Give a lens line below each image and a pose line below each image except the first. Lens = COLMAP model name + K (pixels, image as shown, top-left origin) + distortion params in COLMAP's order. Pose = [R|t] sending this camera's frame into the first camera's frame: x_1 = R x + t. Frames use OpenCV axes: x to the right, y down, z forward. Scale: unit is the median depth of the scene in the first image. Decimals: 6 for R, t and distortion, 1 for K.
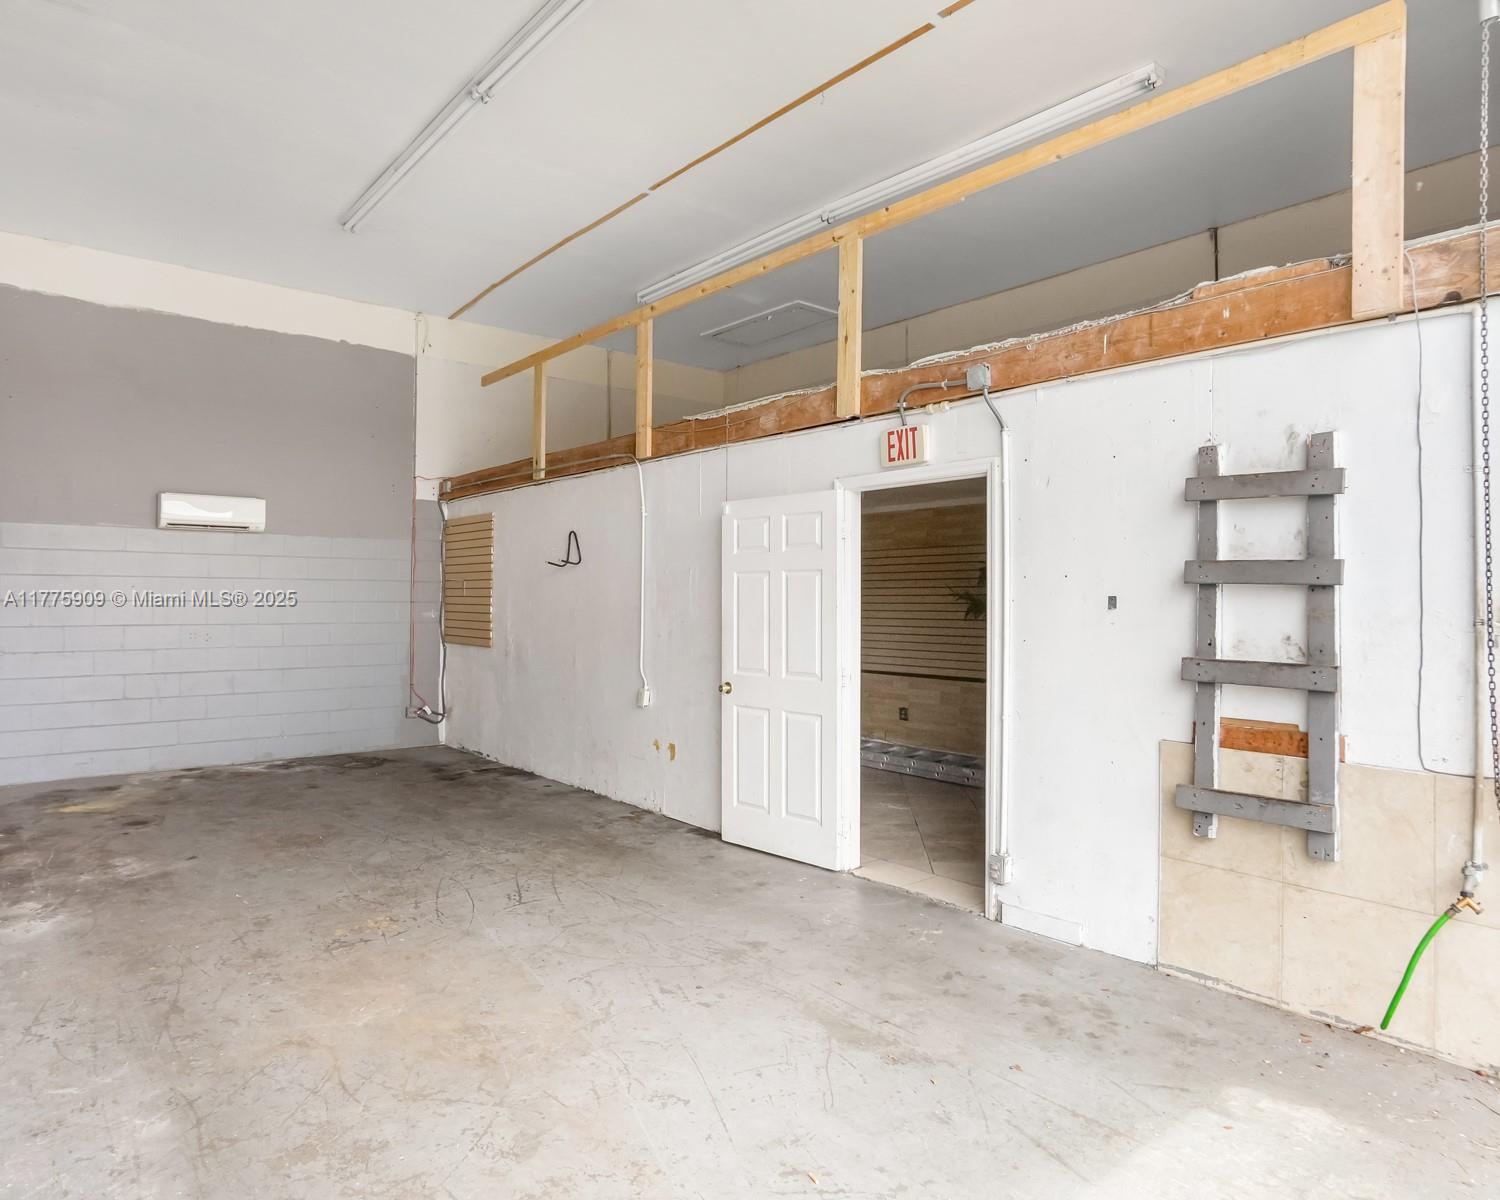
lens RADIAL K [[937.4, 0, 750.0], [0, 937.4, 600.0], [0, 0, 1]] dist [-0.057649, 0.037730]
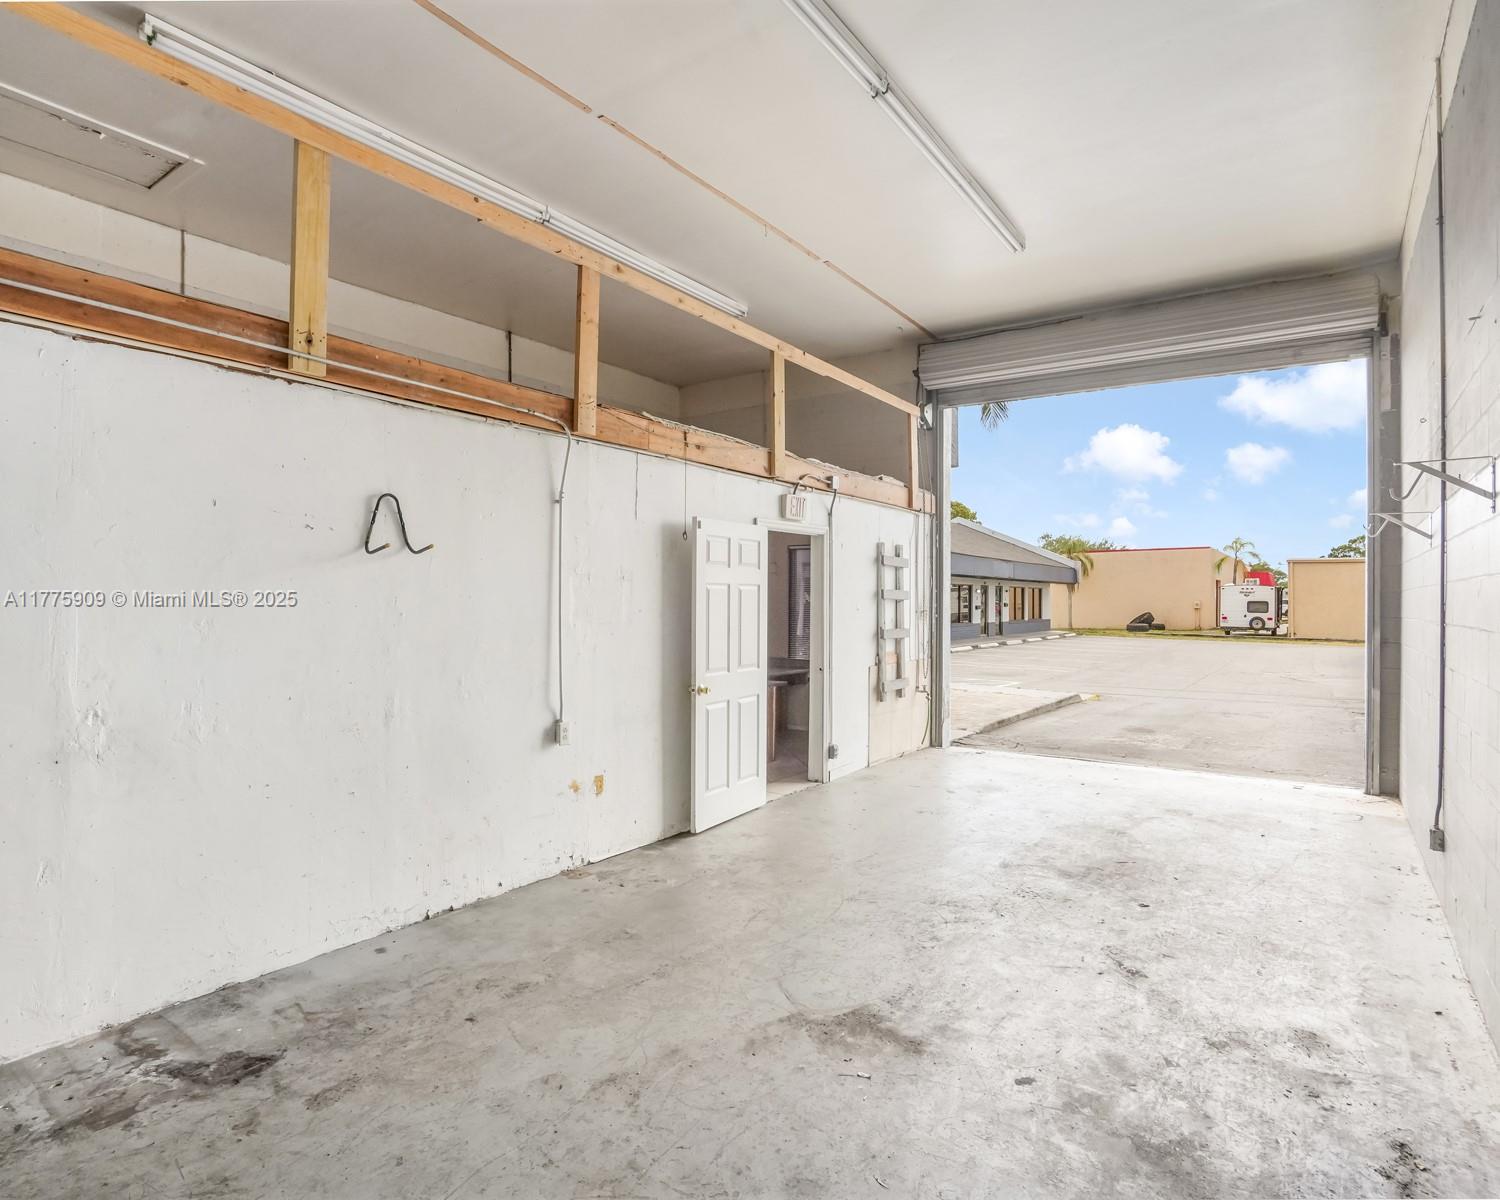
lens RADIAL K [[831.7, 0, 750.0], [0, 831.7, 600.0], [0, 0, 1]] dist [-0.072668, 0.031610]
pose [[-0.256619, -0.010494, 0.966456, -0.989471], [-0.010760, 0.999910, 0.008000, -0.019131], [-0.966453, -0.008346, -0.256709, 1.224202]]
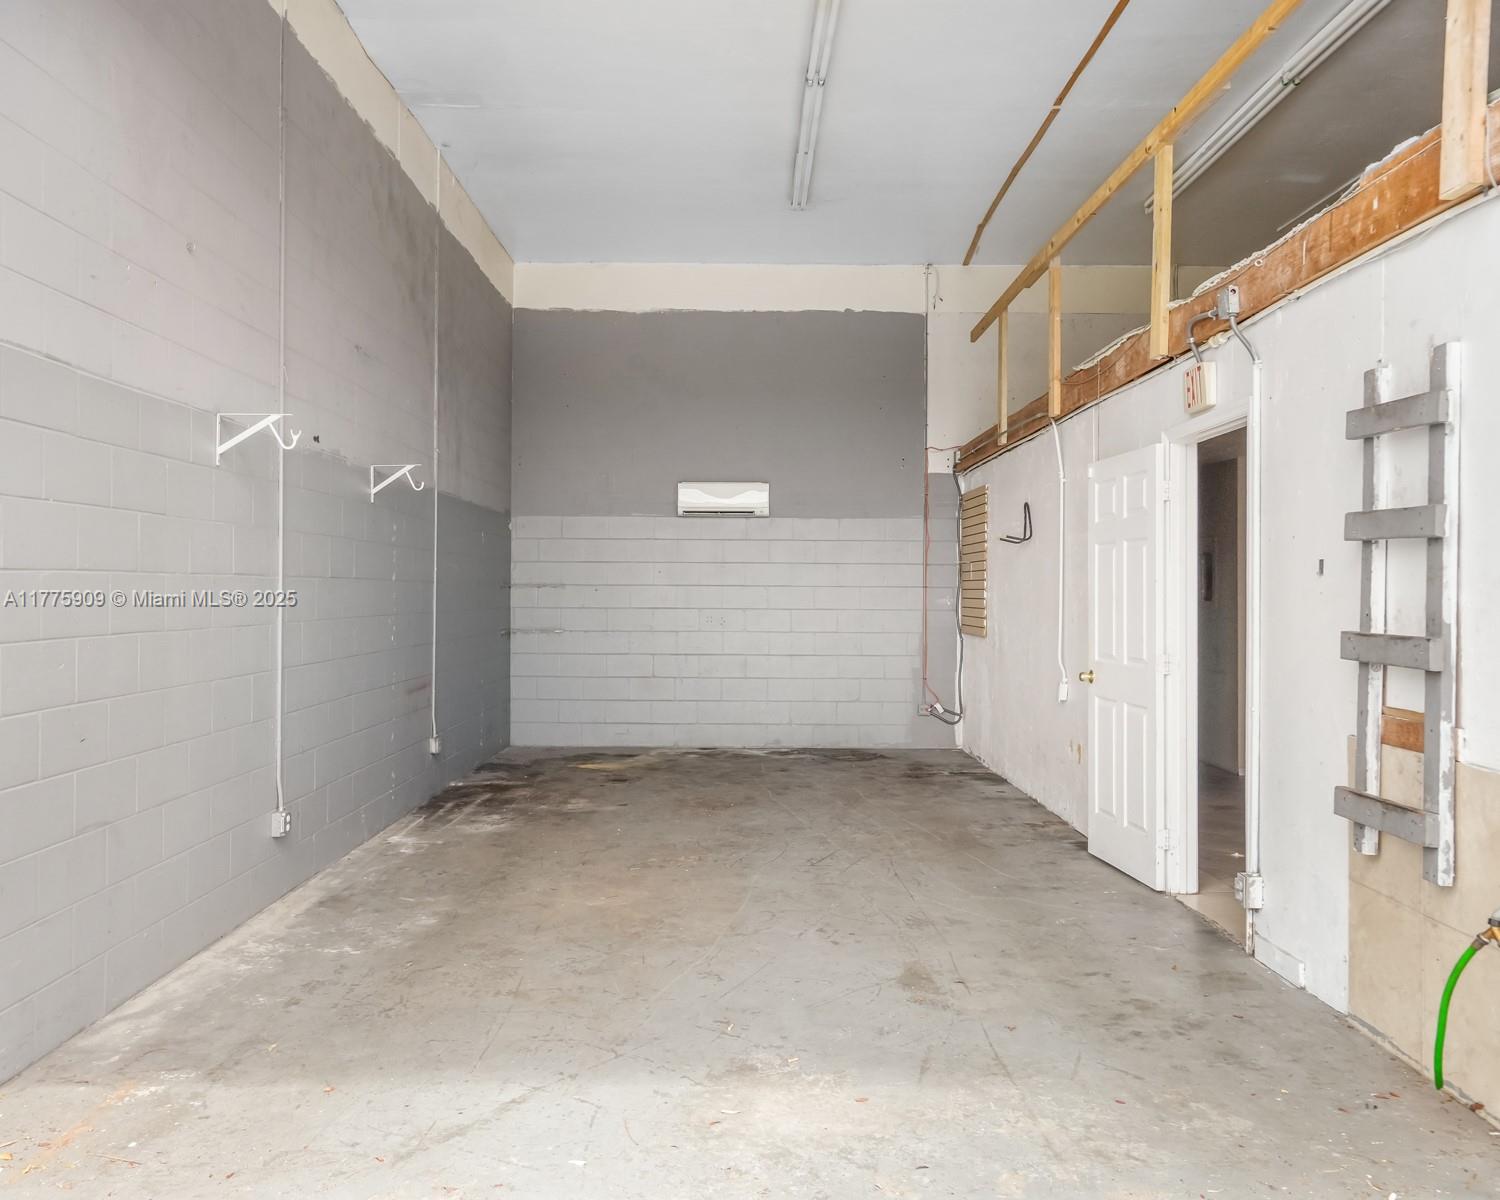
lens RADIAL K [[1314.9, 0, 750.0], [0, 1314.9, 600.0], [0, 0, 1]] dist [0.006483, 0.018459]
pose [[0.770885, 0.002183, -0.636970, 0.529139], [-0.001933, 0.999998, 0.001089, 0.022499], [0.636971, 0.000392, 0.770888, -0.151237]]
